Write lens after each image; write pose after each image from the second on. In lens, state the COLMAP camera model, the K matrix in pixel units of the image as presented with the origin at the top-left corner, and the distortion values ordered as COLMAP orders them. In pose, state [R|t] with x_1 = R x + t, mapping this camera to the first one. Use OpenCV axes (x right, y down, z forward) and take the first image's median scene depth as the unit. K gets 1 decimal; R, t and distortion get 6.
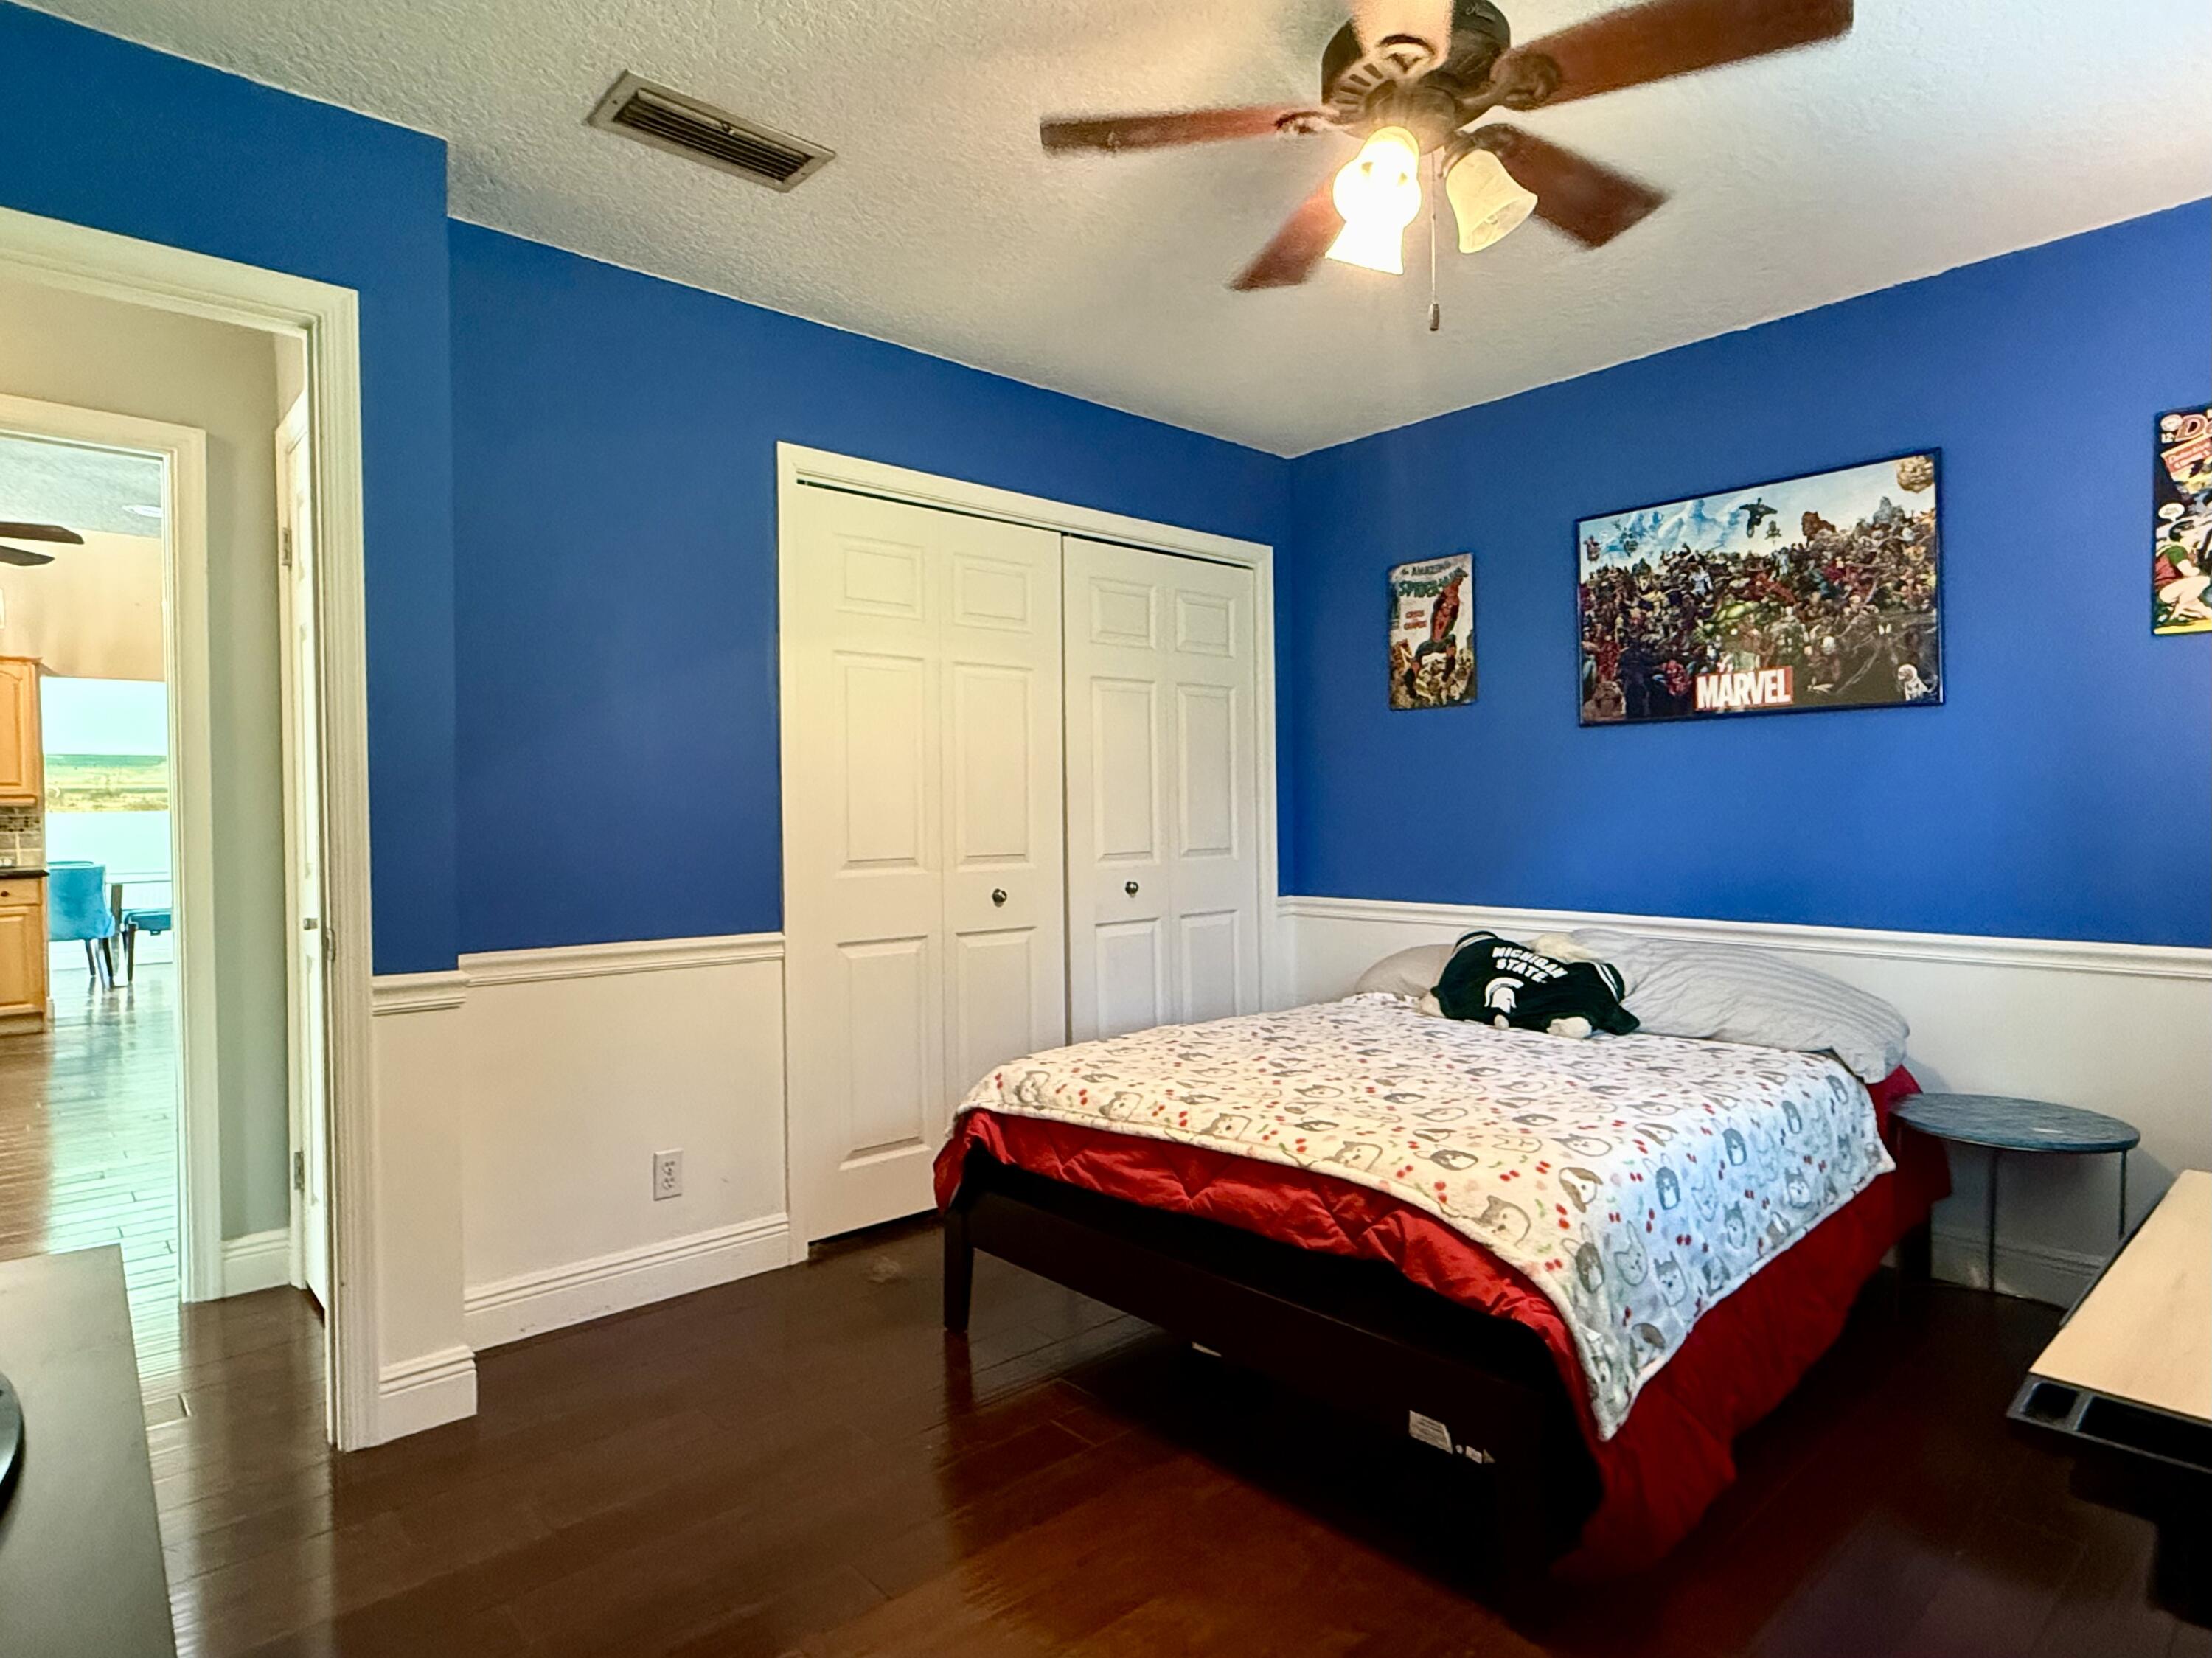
lens RADIAL K [[1227.8, 0, 1100.3], [0, 1227.8, 834.4], [0, 0, 1]] dist [-0.002151, 0.001632]
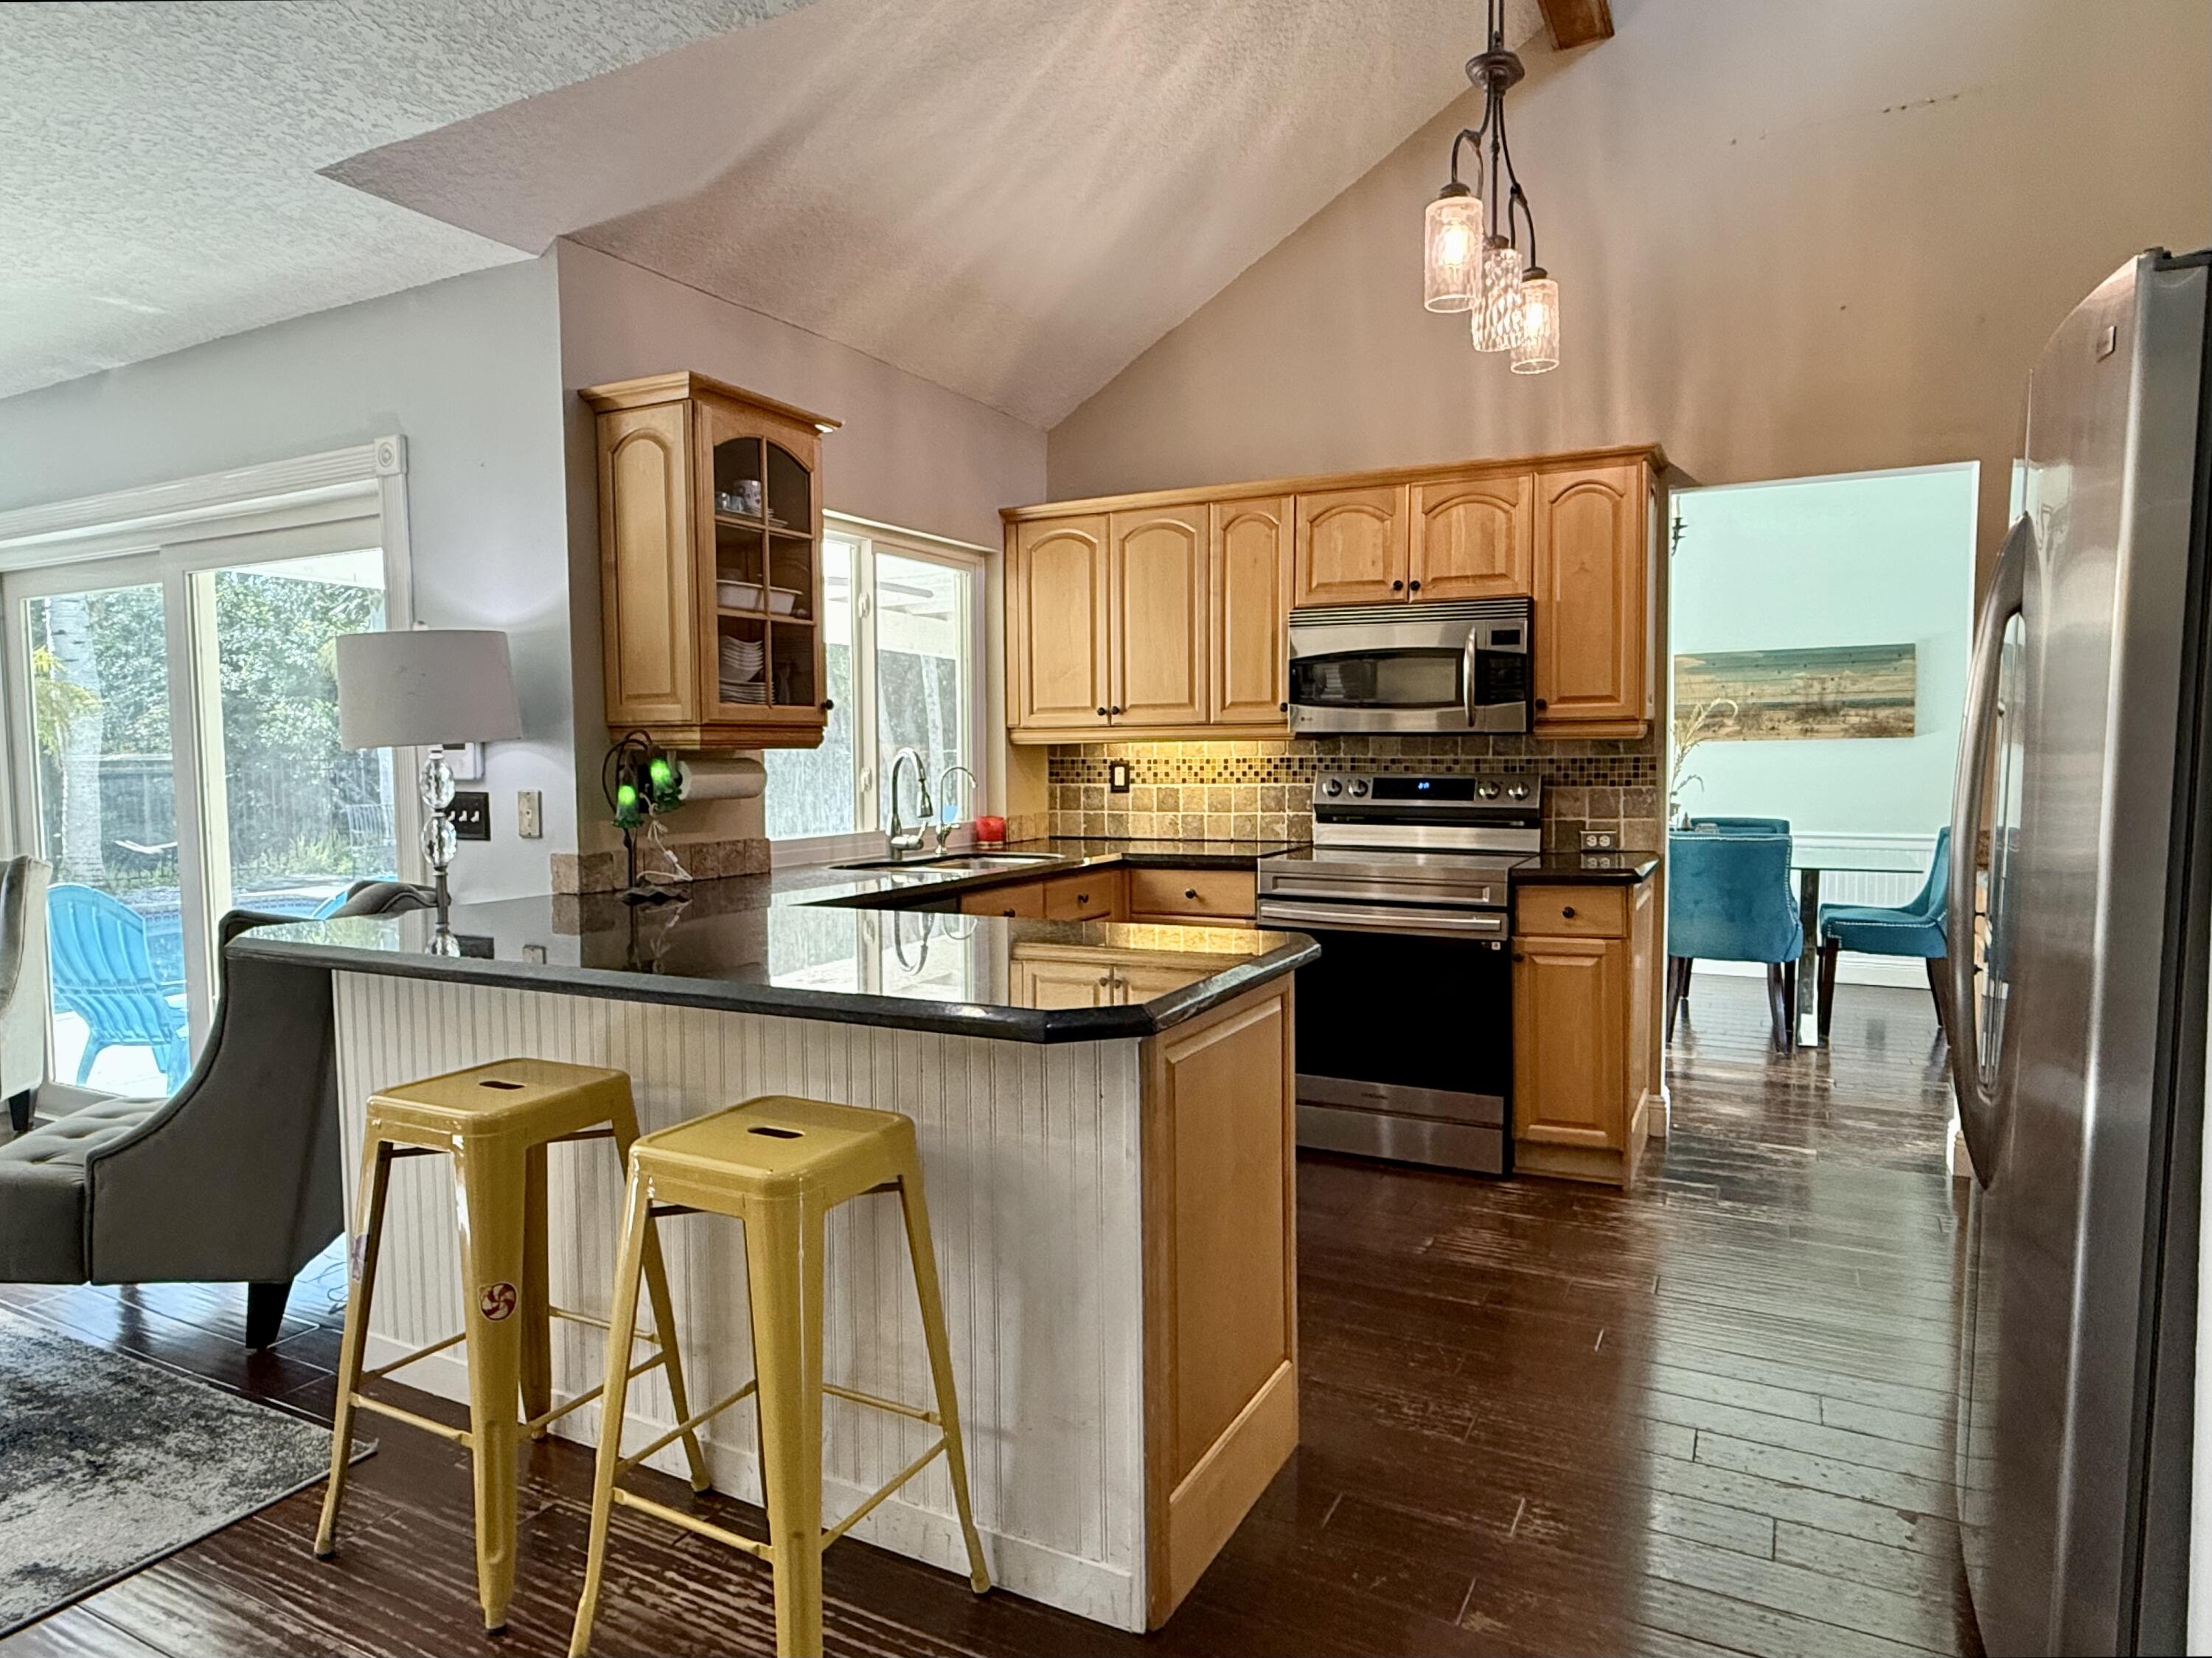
lens RADIAL K [[1345.0, 0, 1092.8], [0, 1345.0, 833.7], [0, 0, 1]] dist [-0.001687, 0.000215]
pose [[0.347930, 0.067571, -0.935082, -0.306464], [-0.008170, 0.997580, 0.069047, -0.015264], [0.937485, -0.016384, 0.347640, 0.432299]]
